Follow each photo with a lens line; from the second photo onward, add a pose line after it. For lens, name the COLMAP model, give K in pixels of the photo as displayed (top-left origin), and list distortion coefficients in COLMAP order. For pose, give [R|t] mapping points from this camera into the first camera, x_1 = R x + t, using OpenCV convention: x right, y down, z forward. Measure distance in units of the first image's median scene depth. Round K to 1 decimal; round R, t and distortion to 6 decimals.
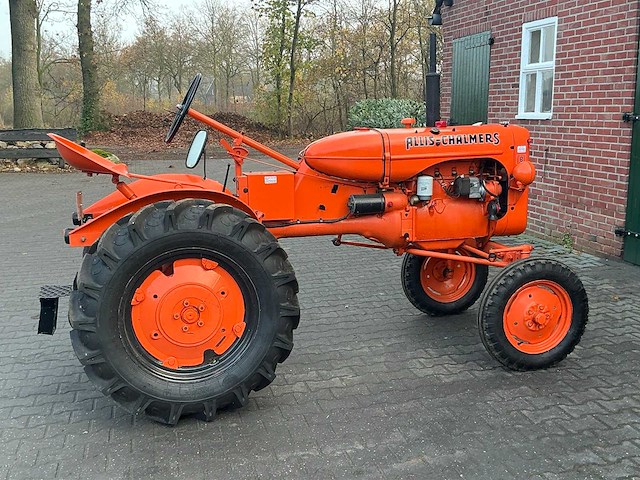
lens RADIAL K [[754.6, 0, 318.8], [0, 754.6, 236.5], [0, 0, 1]] dist [0.050328, 0.000000]
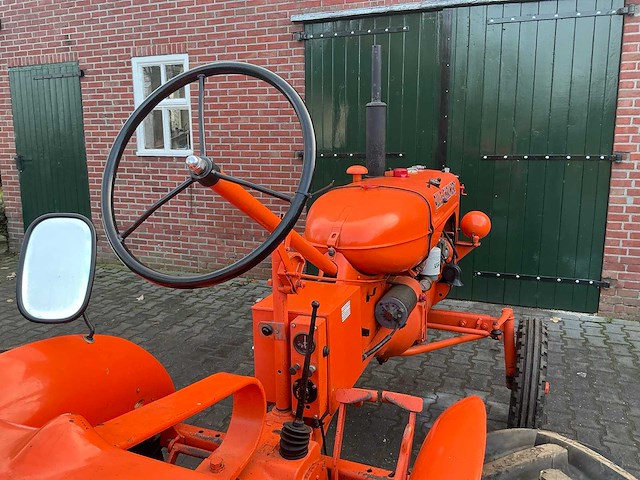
lens RADIAL K [[522.5, 0, 322.1], [0, 522.5, 242.6], [0, 0, 1]] dist [0.071363, -0.128365]
pose [[0.583302, -0.152640, 0.797784, -0.189295], [0.135619, 0.986699, 0.089627, -0.087248], [-0.800854, 0.055916, 0.596244, 0.488260]]
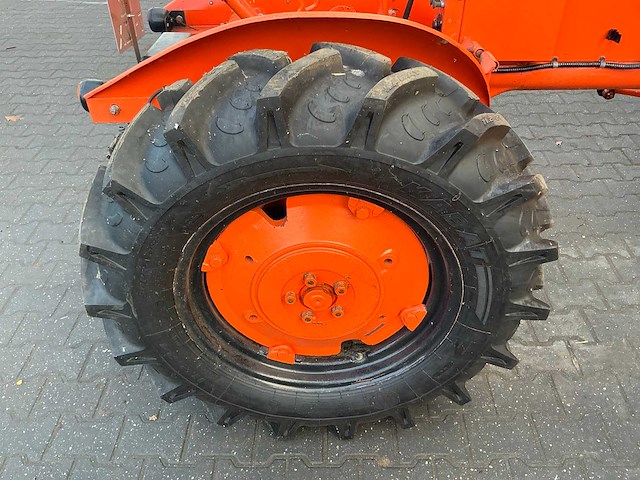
lens RADIAL K [[522.5, 0, 315.7], [0, 522.5, 236.5], [0, 0, 1]] dist [0.071363, -0.128365]
pose [[0.966384, 0.155581, -0.204684, -0.055702], [-0.039381, 0.876303, 0.480148, -0.049011], [0.254067, -0.455947, 0.852972, 0.375658]]
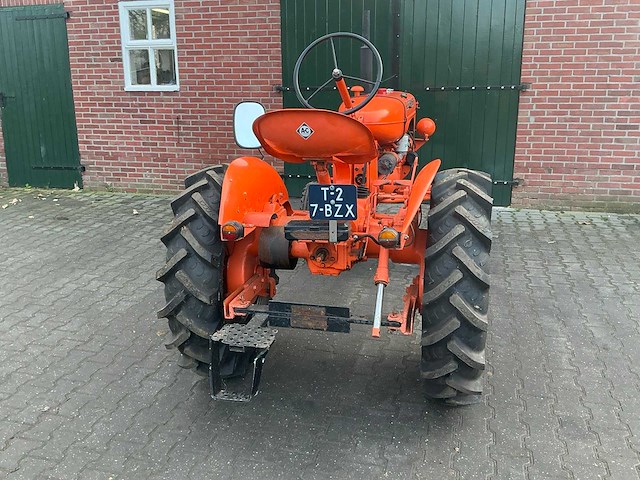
lens RADIAL K [[597.5, 0, 318.9], [0, 597.5, 245.7], [0, 0, 1]] dist [0.017822, 0.000000]
pose [[0.468799, -0.228355, 0.853277, -0.471756], [0.151054, 0.972501, 0.177271, -0.059192], [-0.870293, 0.045787, 0.490401, 0.408832]]
